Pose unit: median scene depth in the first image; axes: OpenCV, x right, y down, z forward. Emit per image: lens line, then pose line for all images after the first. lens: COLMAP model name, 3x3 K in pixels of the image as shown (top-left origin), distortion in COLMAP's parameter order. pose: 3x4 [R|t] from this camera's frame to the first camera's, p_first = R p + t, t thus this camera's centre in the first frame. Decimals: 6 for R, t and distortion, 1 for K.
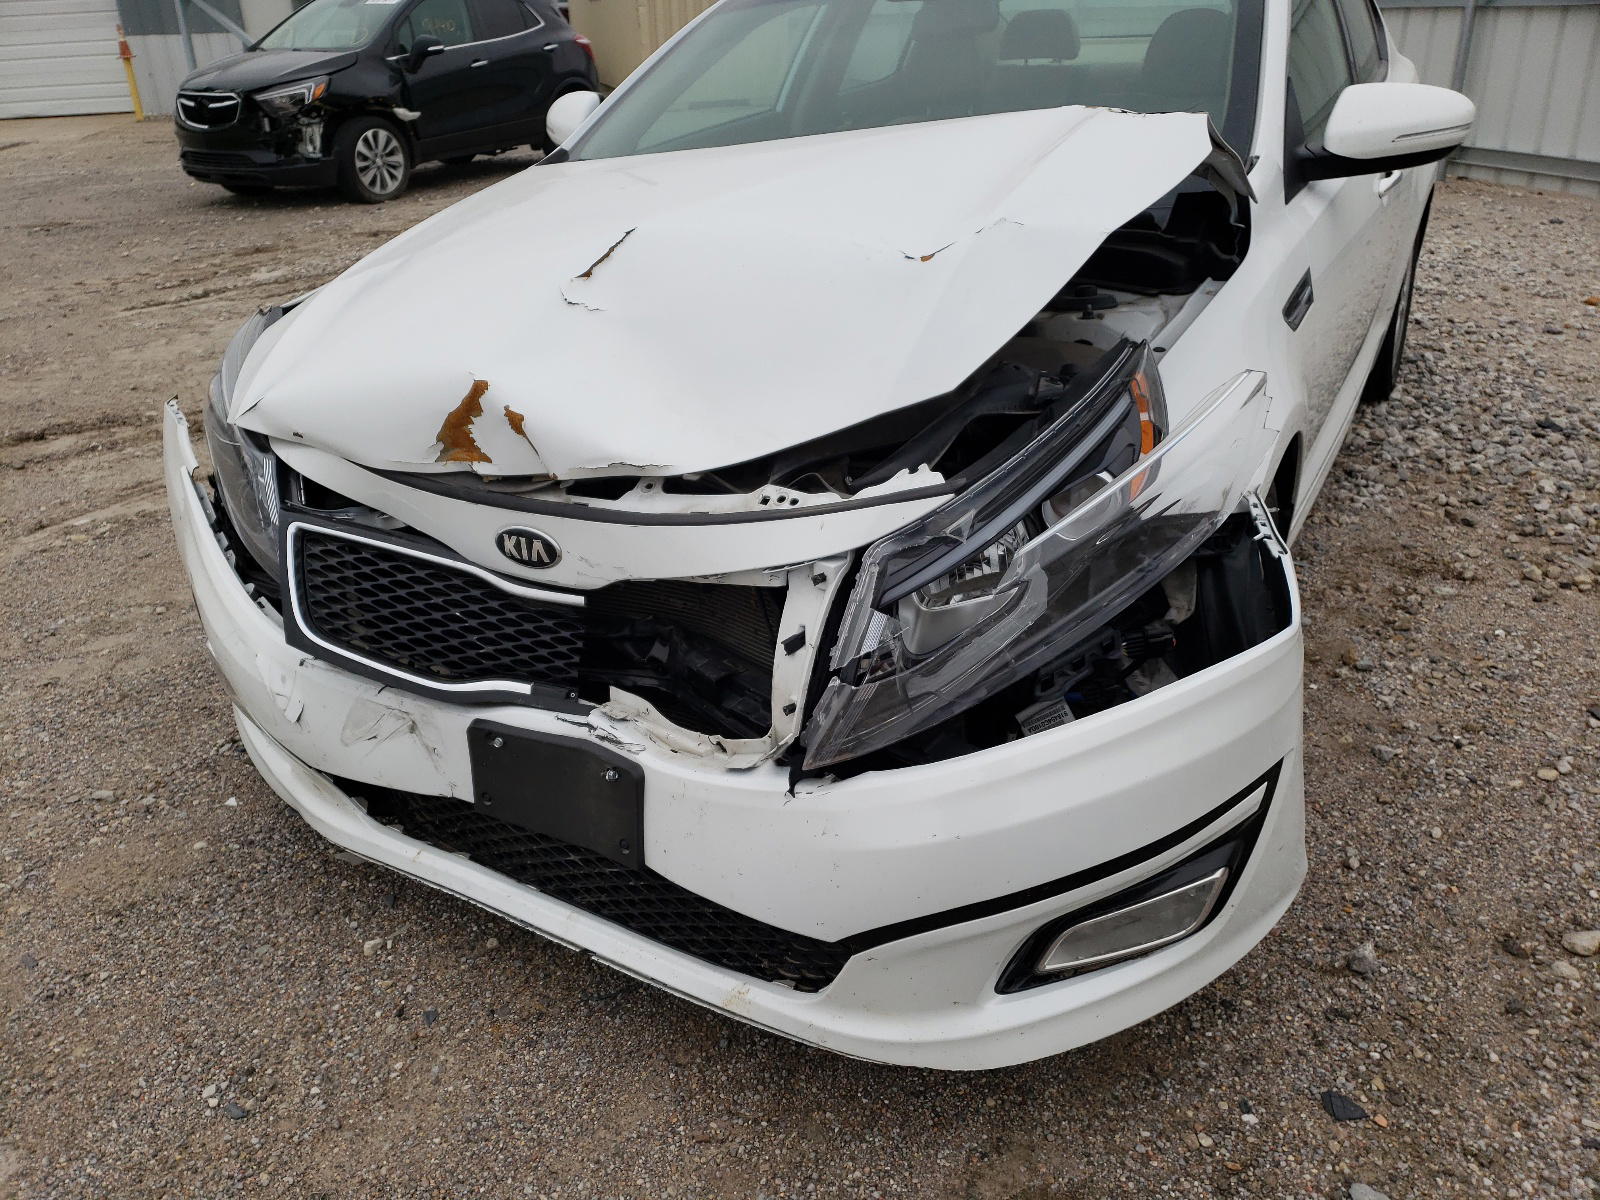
lens RADIAL K [[1240.0, 0, 805.2], [0, 1240.0, 598.8], [0, 0, 1]] dist [0.035908, -0.016682]
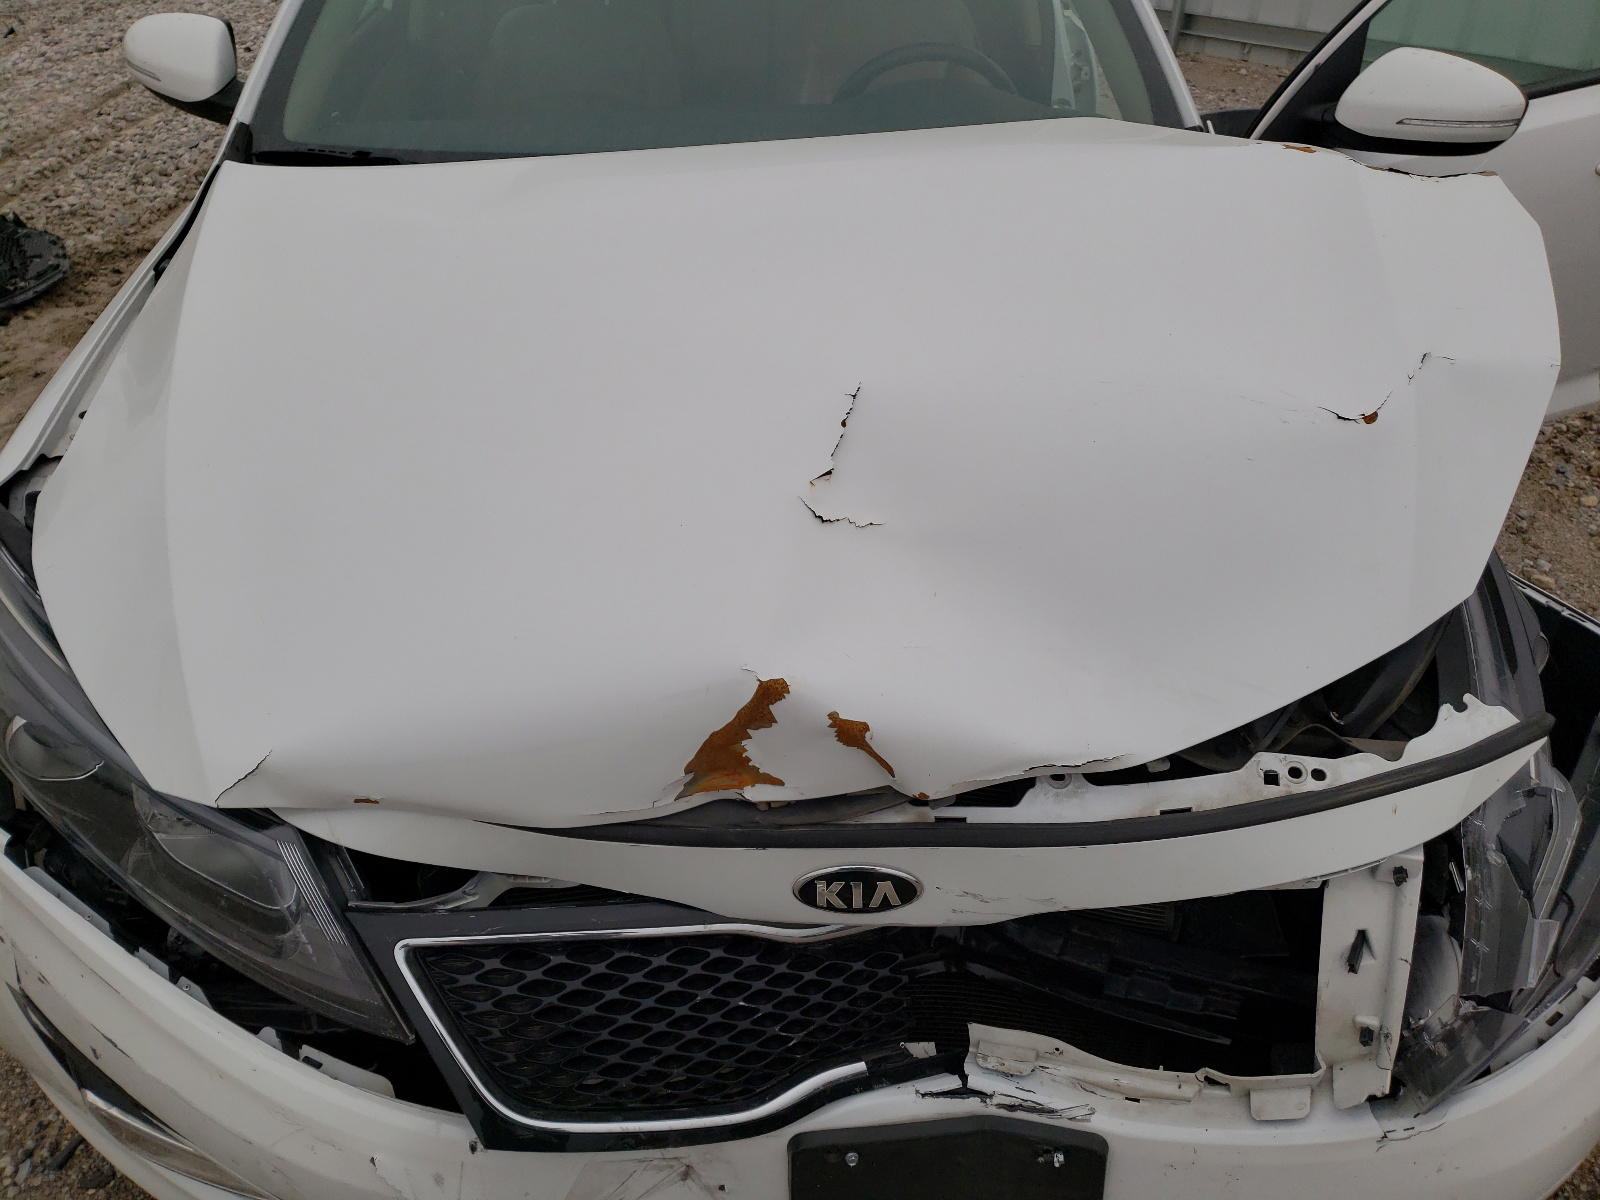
lens RADIAL K [[1240.0, 0, 810.2], [0, 1240.0, 607.9], [0, 0, 1]] dist [0.035908, -0.016682]
pose [[0.864384, -0.237580, 0.443167, -0.479611], [0.170753, 0.967655, 0.185709, -0.302457], [-0.472953, -0.084852, 0.876992, 0.402116]]
